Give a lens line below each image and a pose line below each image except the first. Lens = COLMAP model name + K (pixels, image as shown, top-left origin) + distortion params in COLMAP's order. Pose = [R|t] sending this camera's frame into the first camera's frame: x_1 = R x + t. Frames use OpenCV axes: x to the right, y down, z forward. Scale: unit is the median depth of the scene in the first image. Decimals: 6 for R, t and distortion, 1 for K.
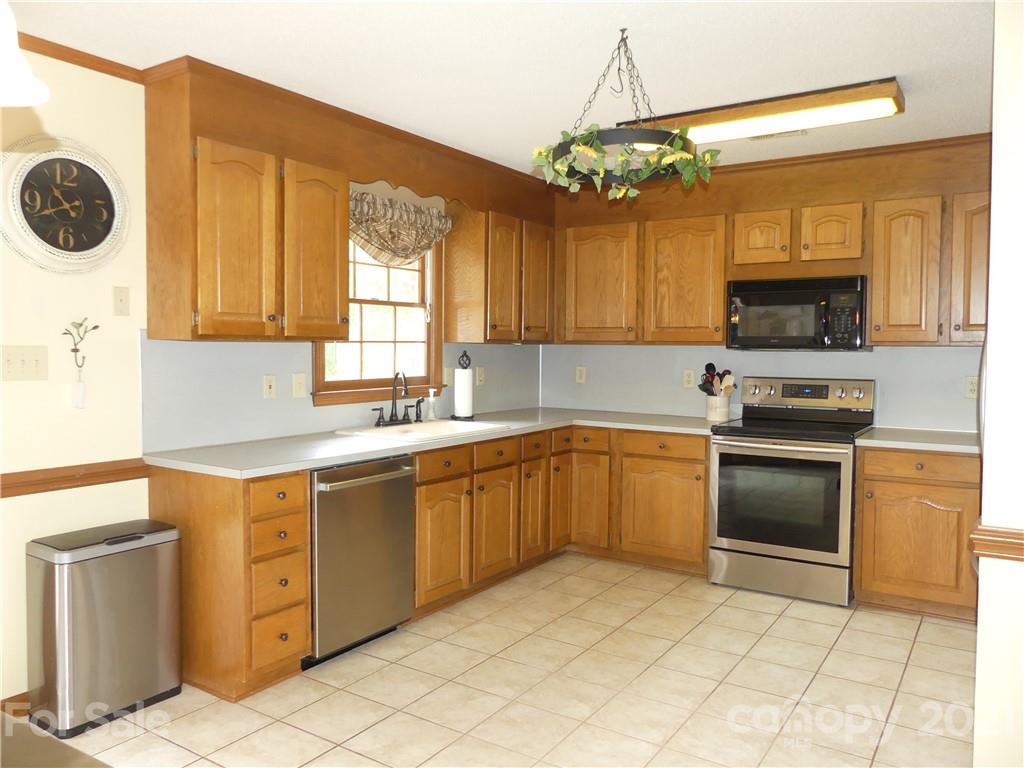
lens RADIAL K [[772.8, 0, 517.6], [0, 772.8, 386.4], [0, 0, 1]] dist [-0.031135, 0.036554]
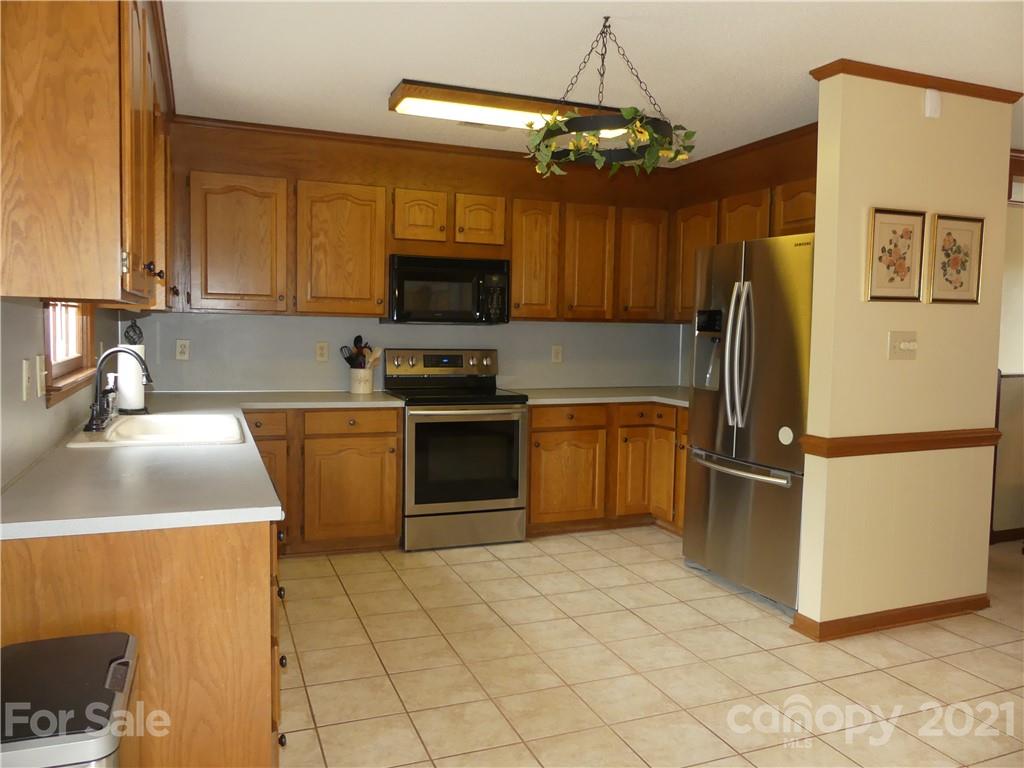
lens RADIAL K [[772.8, 0, 516.3], [0, 772.8, 385.9], [0, 0, 1]] dist [-0.031135, 0.036554]
pose [[0.571604, -0.057435, 0.818517, -0.545071], [0.027971, 0.998331, 0.050519, -0.012352], [-0.820053, -0.005982, 0.572257, 0.330892]]
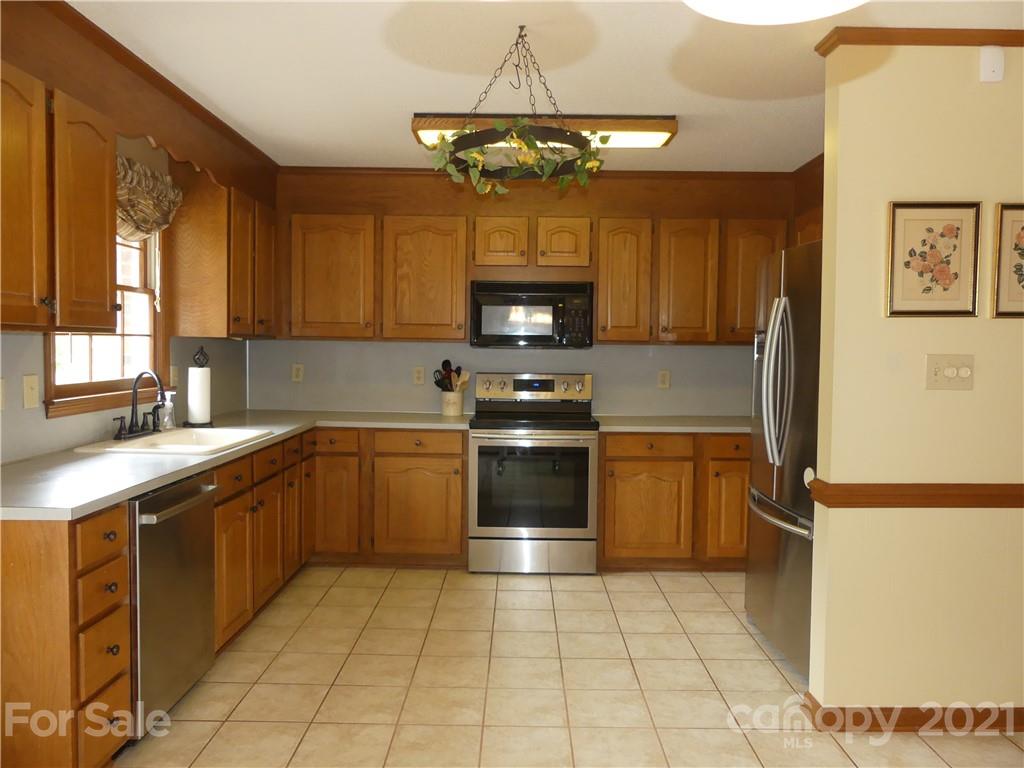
lens RADIAL K [[772.8, 0, 519.5], [0, 772.8, 389.9], [0, 0, 1]] dist [-0.031135, 0.036554]
pose [[0.837574, -0.025289, 0.545738, -0.281829], [0.020737, 0.999680, 0.014498, -0.003727], [-0.545930, -0.000826, 0.837831, 0.107297]]
